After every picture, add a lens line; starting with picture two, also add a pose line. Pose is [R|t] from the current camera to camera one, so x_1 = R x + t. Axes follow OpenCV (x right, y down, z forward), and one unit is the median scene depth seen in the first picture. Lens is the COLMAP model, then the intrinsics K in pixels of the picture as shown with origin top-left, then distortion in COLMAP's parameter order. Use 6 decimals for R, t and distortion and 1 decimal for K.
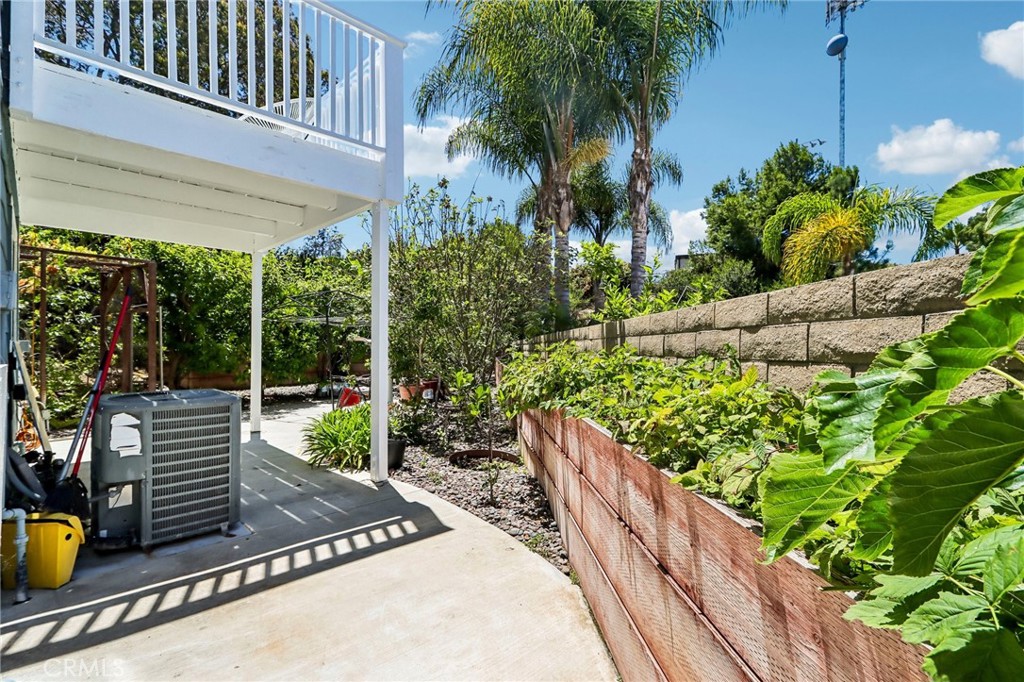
lens RADIAL K [[475.5, 0, 512.0], [0, 475.5, 341.0], [0, 0, 1]] dist [0.000410, -0.000353]
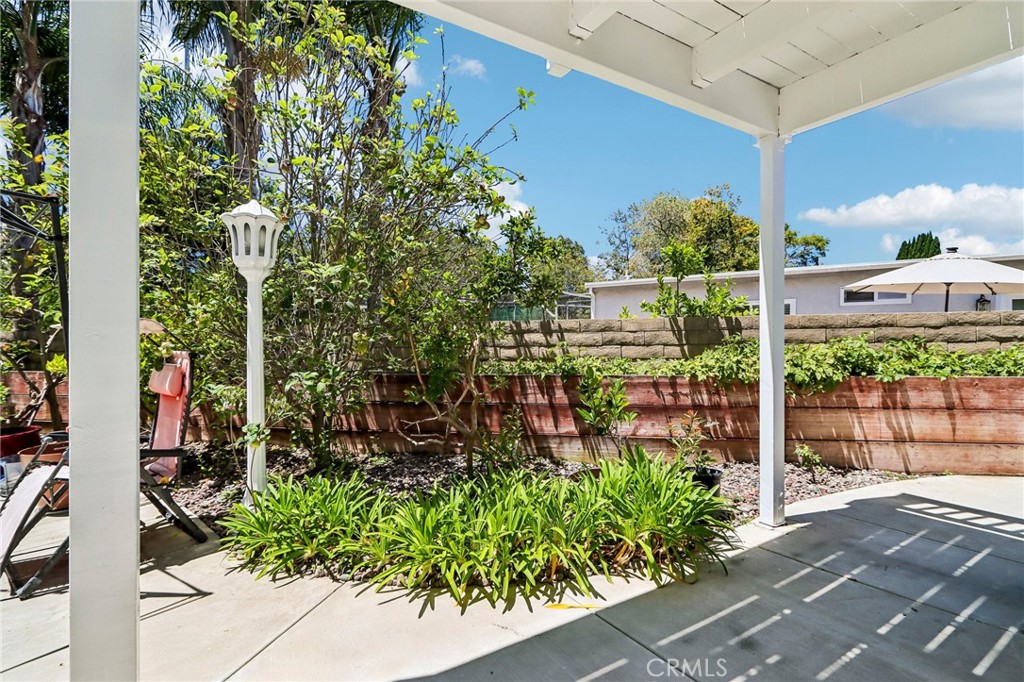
lens RADIAL K [[475.5, 0, 512.0], [0, 475.5, 341.0], [0, 0, 1]] dist [0.000410, -0.000353]
pose [[0.222999, -0.000964, 0.974818, -1.410362], [0.000976, 0.999999, 0.000766, 0.022505], [-0.974818, 0.000780, 0.223000, 1.609802]]
